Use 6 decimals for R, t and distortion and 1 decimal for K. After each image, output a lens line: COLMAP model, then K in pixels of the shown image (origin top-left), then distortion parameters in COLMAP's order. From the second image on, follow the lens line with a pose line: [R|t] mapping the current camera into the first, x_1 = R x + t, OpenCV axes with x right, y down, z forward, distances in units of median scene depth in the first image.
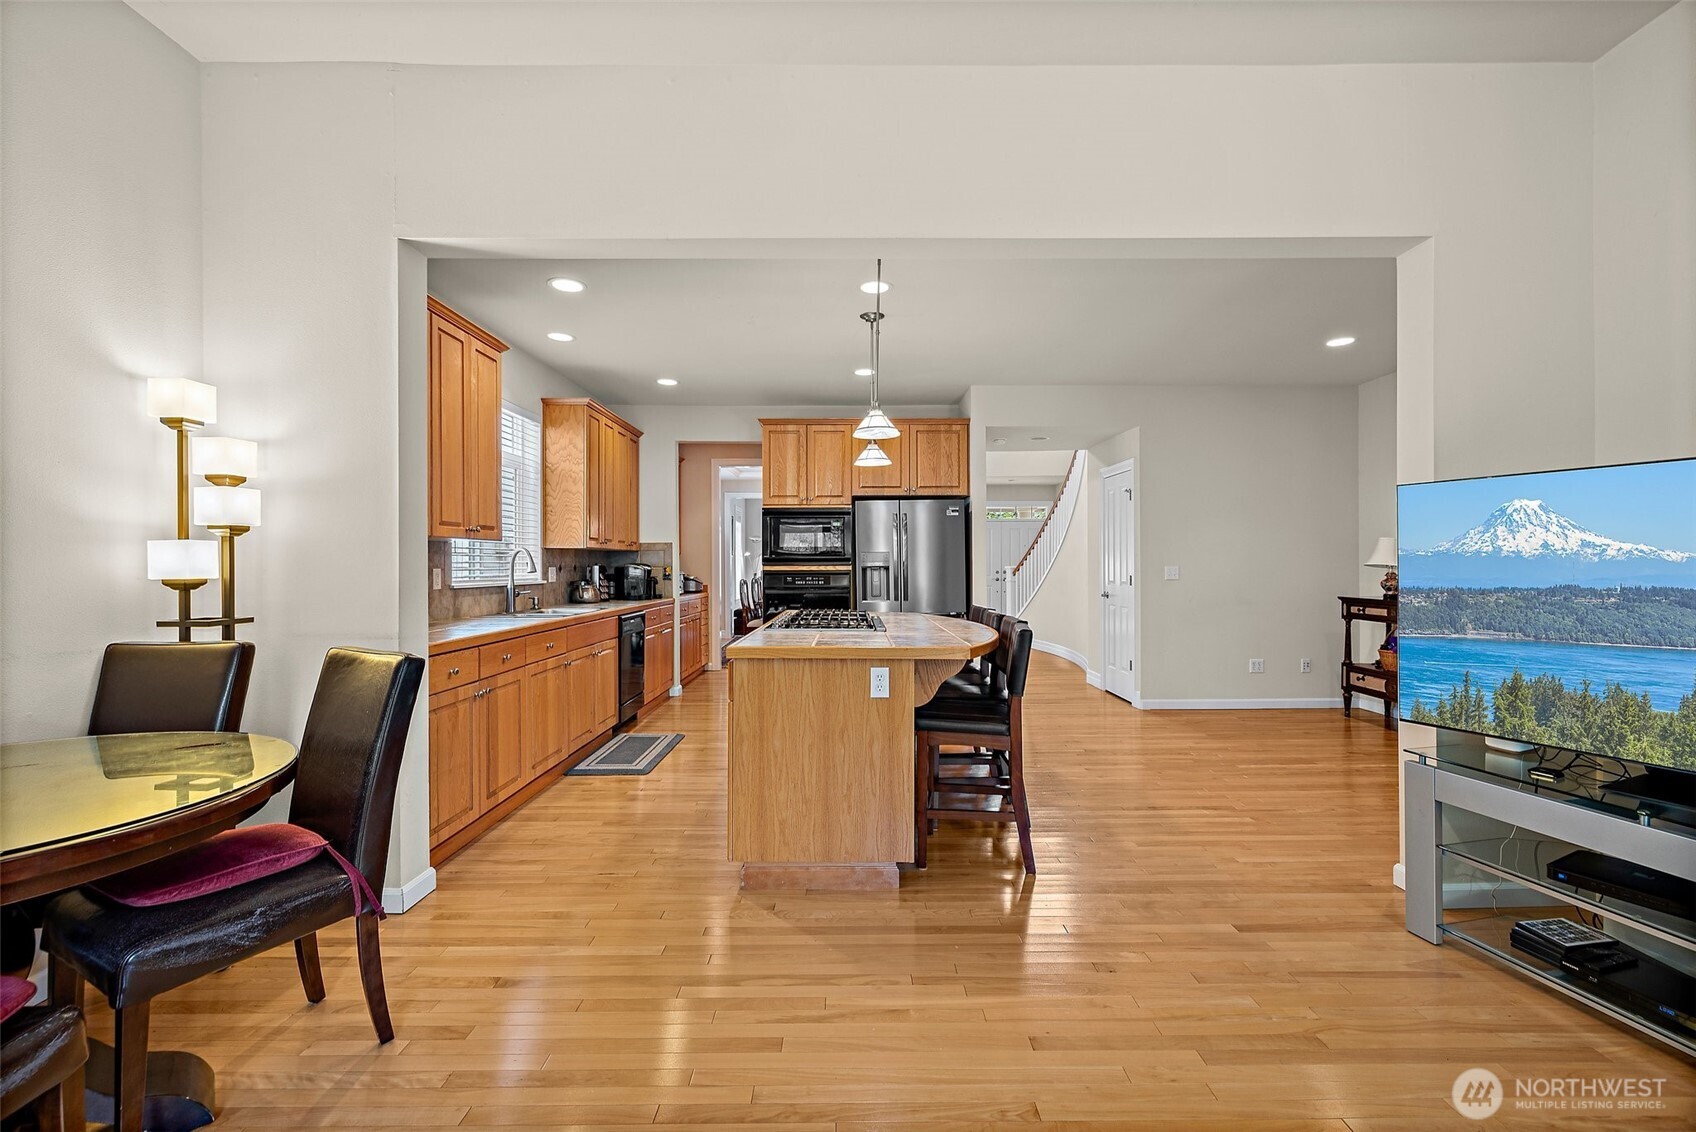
lens RADIAL K [[722.2, 0, 850.8], [0, 722.2, 558.3], [0, 0, 1]] dist [0.005681, 0.000538]
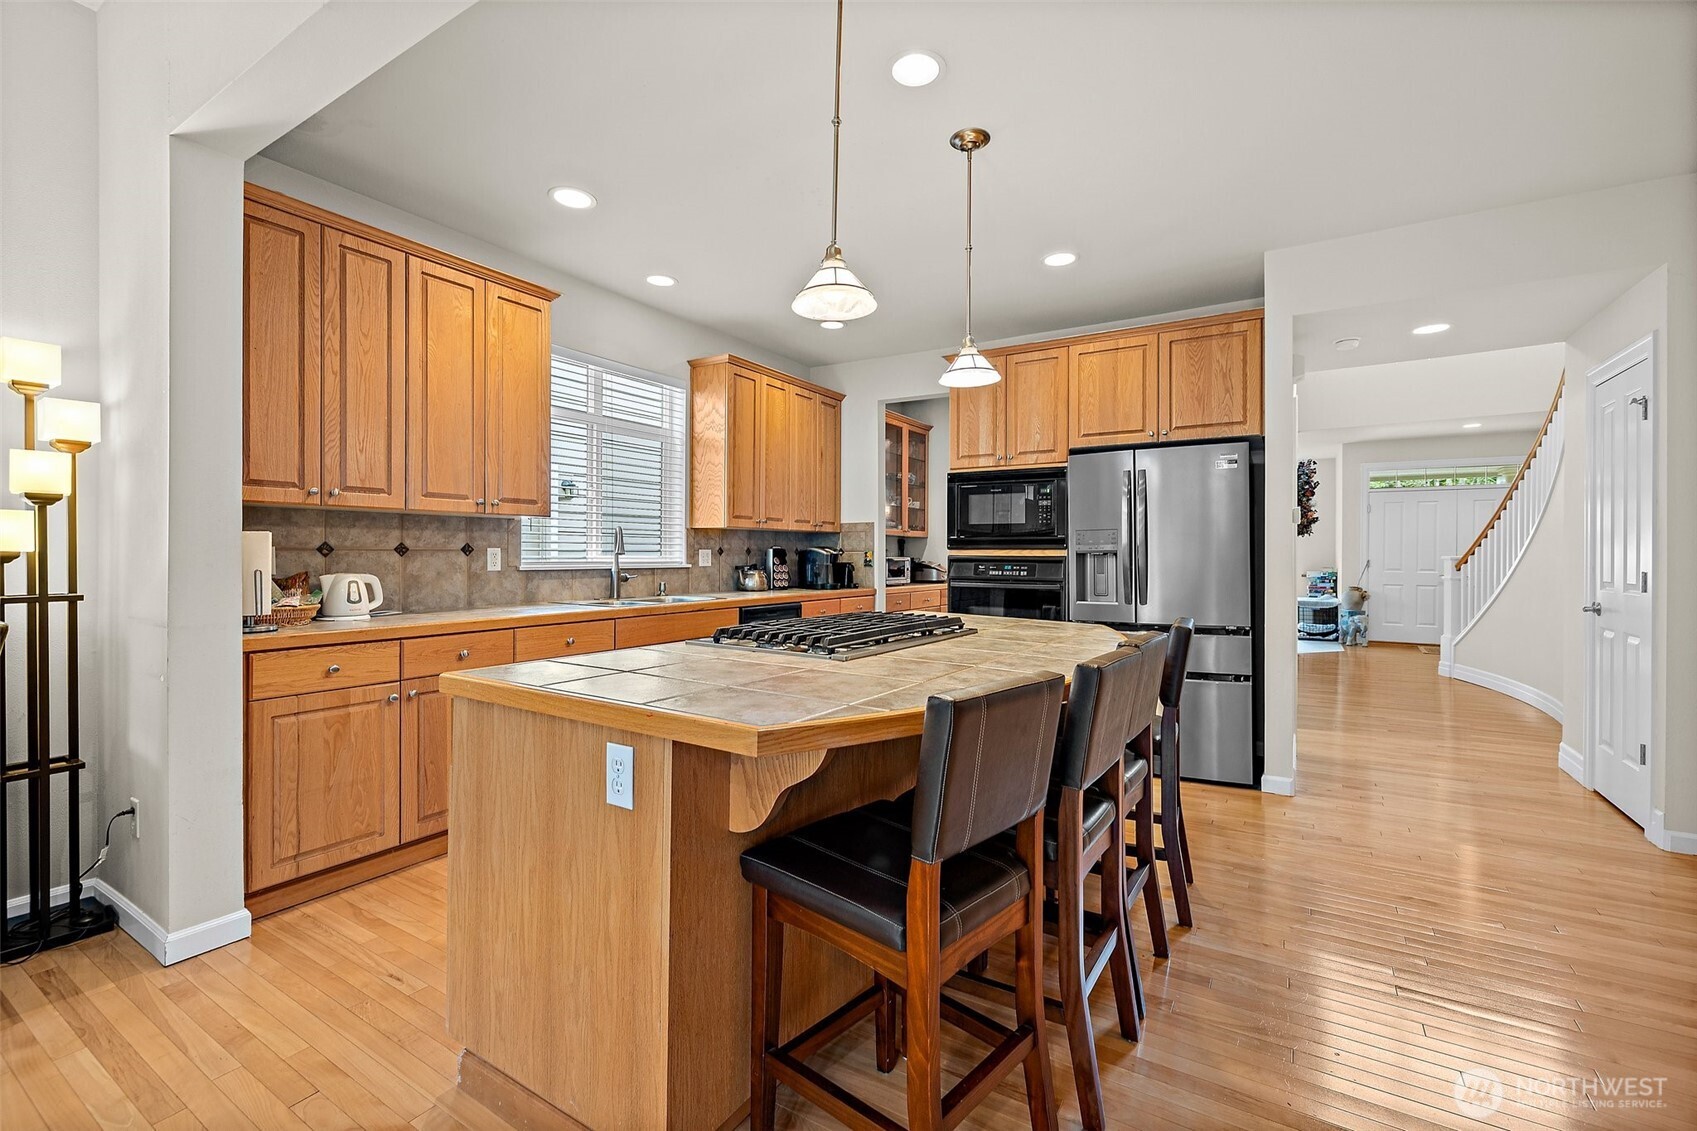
lens RADIAL K [[722.7, 0, 851.3], [0, 722.7, 557.8], [0, 0, 1]] dist [0.005681, 0.000538]
pose [[0.850669, 0.009084, -0.525623, 0.198283], [-0.001596, 0.999891, 0.014697, 0.008255], [0.525699, -0.011663, 0.850591, 0.310447]]
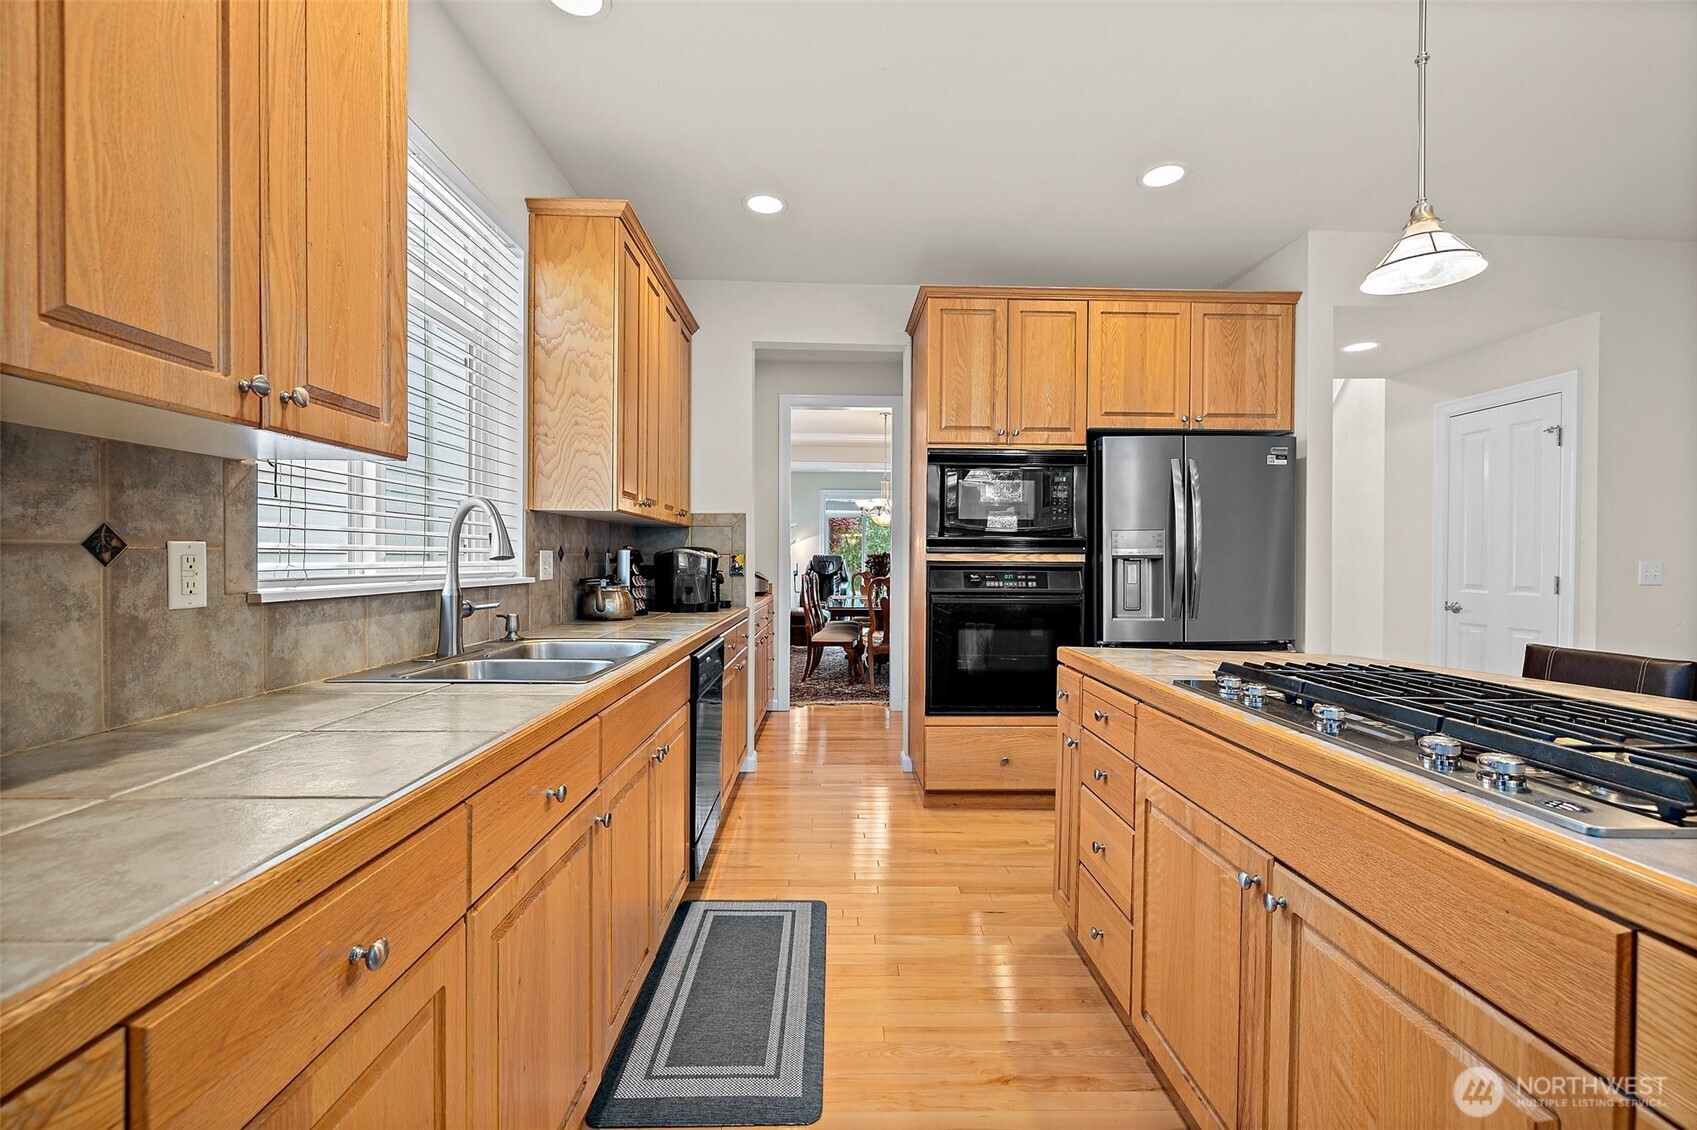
lens RADIAL K [[721.7, 0, 848.5], [0, 721.7, 565.0], [0, 0, 1]] dist [-0.004157, -0.000052]
pose [[0.999742, 0.009927, 0.020451, -0.200297], [-0.010283, 0.999796, 0.017404, 0.010803], [-0.020274, -0.017610, 0.999639, 0.464872]]
